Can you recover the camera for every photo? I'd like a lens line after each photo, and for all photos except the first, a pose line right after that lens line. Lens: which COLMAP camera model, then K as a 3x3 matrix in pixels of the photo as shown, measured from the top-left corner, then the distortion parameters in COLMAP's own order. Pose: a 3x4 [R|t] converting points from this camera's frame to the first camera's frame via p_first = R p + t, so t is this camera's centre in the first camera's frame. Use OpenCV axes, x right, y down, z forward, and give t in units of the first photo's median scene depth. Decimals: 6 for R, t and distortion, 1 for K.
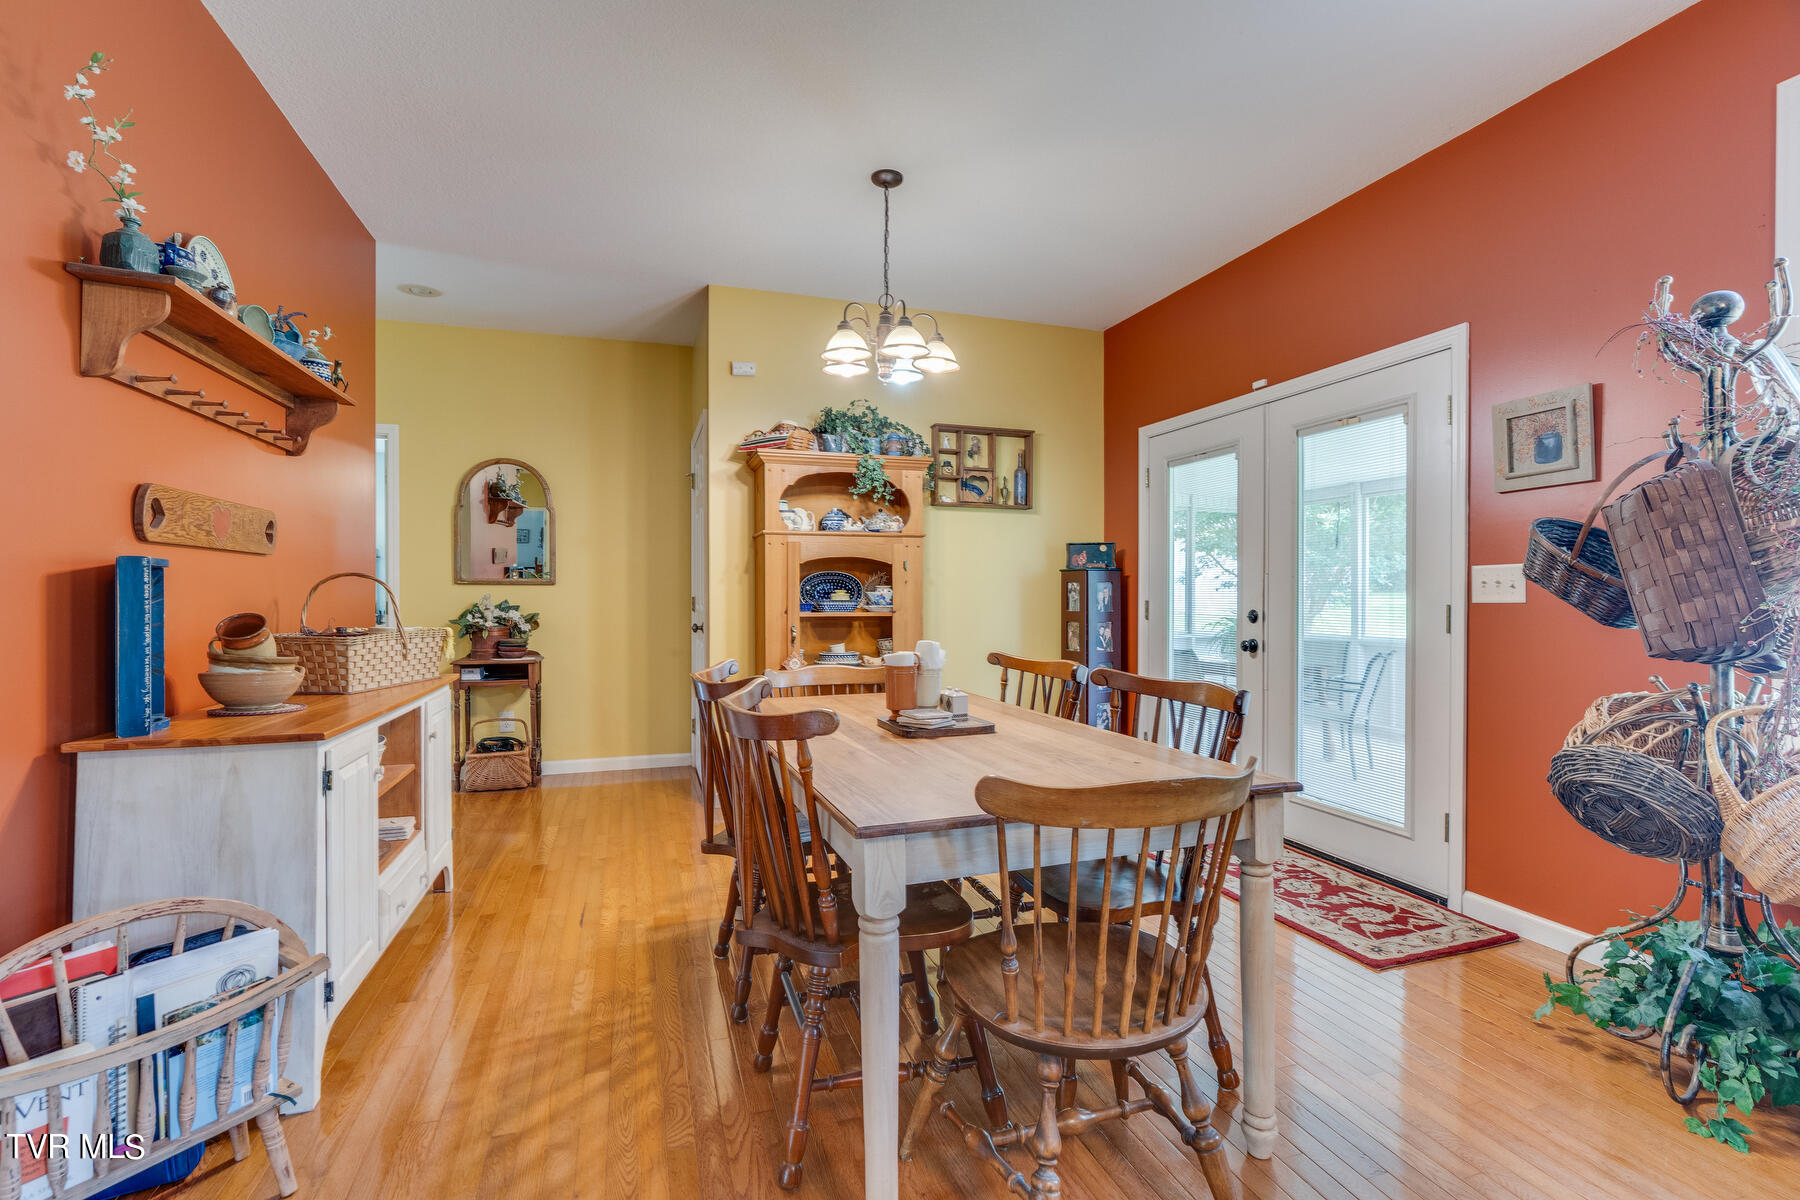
lens RADIAL K [[813.0, 0, 899.7], [0, 813.0, 593.5], [0, 0, 1]] dist [-0.004920, 0.000616]
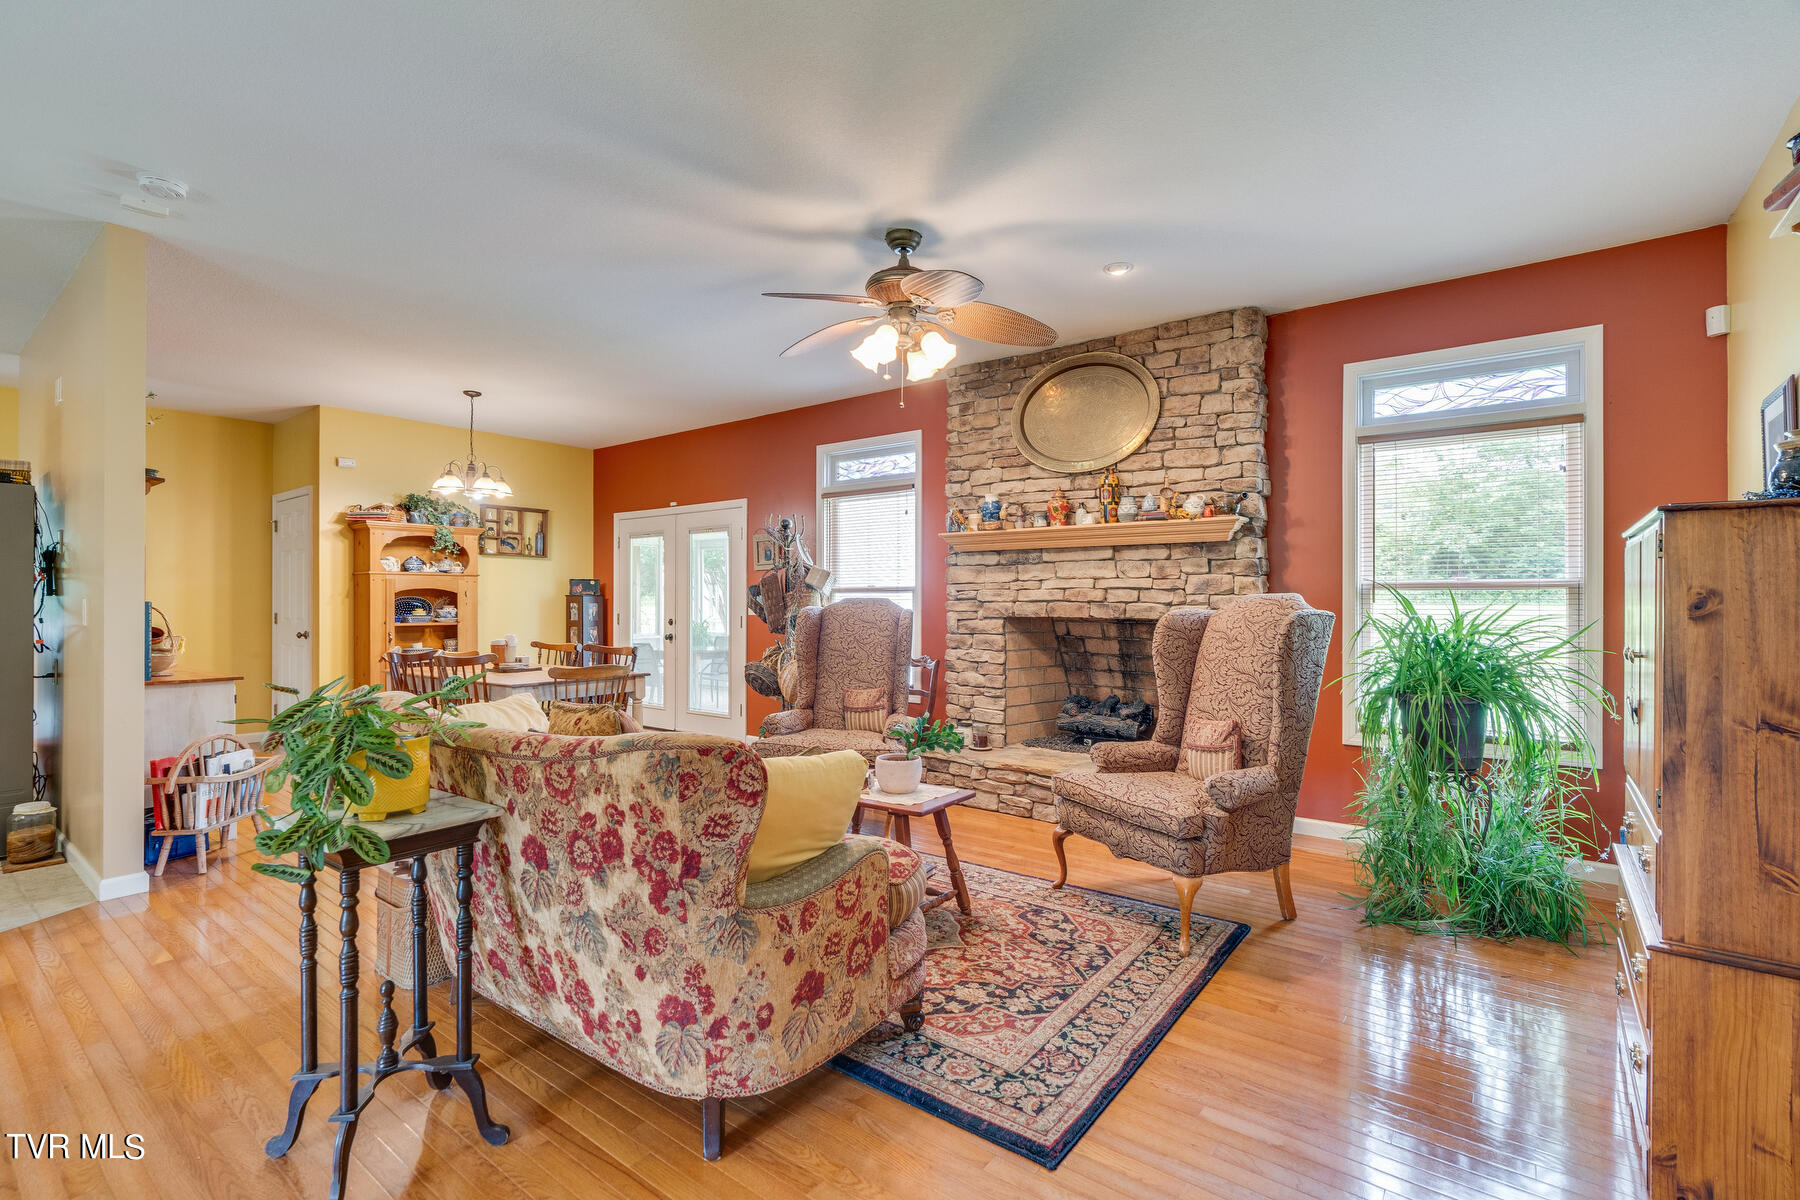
lens RADIAL K [[813.0, 0, 892.1], [0, 813.0, 599.7], [0, 0, 1]] dist [-0.004920, 0.000616]
pose [[0.832200, 0.001566, 0.554474, -0.185621], [-0.000680, 0.999998, -0.001804, -0.019953], [-0.554476, 0.001124, 0.832199, -0.832698]]
